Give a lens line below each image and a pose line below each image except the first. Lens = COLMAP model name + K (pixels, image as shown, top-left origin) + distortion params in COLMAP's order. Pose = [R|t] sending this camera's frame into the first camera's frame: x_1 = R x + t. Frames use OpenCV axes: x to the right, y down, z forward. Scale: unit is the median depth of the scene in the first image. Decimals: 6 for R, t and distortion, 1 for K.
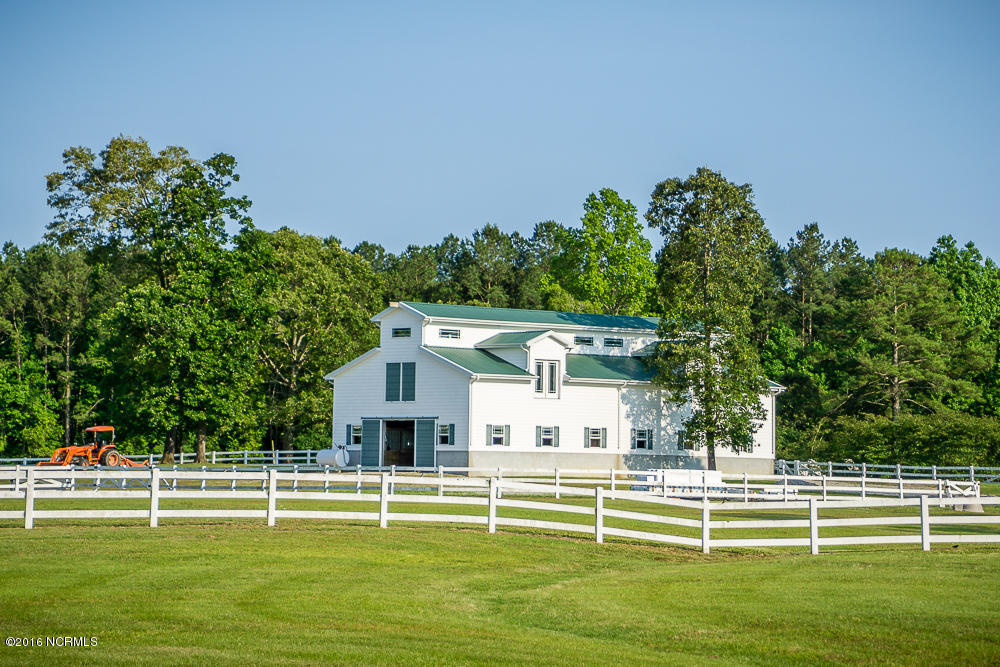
lens RADIAL K [[3560.5, 0, 513.4], [0, 3560.5, 345.8], [0, 0, 1]] dist [4.019147, 0.000000]
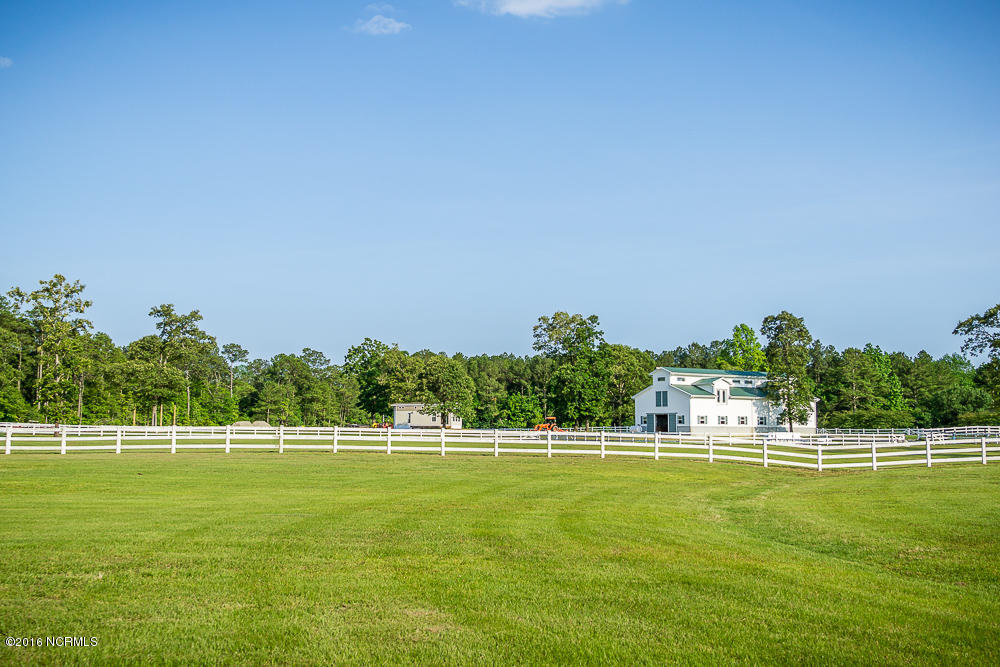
lens RADIAL K [[1215.9, 0, 473.8], [0, 1215.9, 346.7], [0, 0, 1]] dist [0.136742, 0.000000]
pose [[0.983057, -0.024922, -0.181601, -0.004717], [0.017903, 0.999032, -0.040184, 0.005474], [0.182426, 0.036252, 0.982551, 0.132932]]
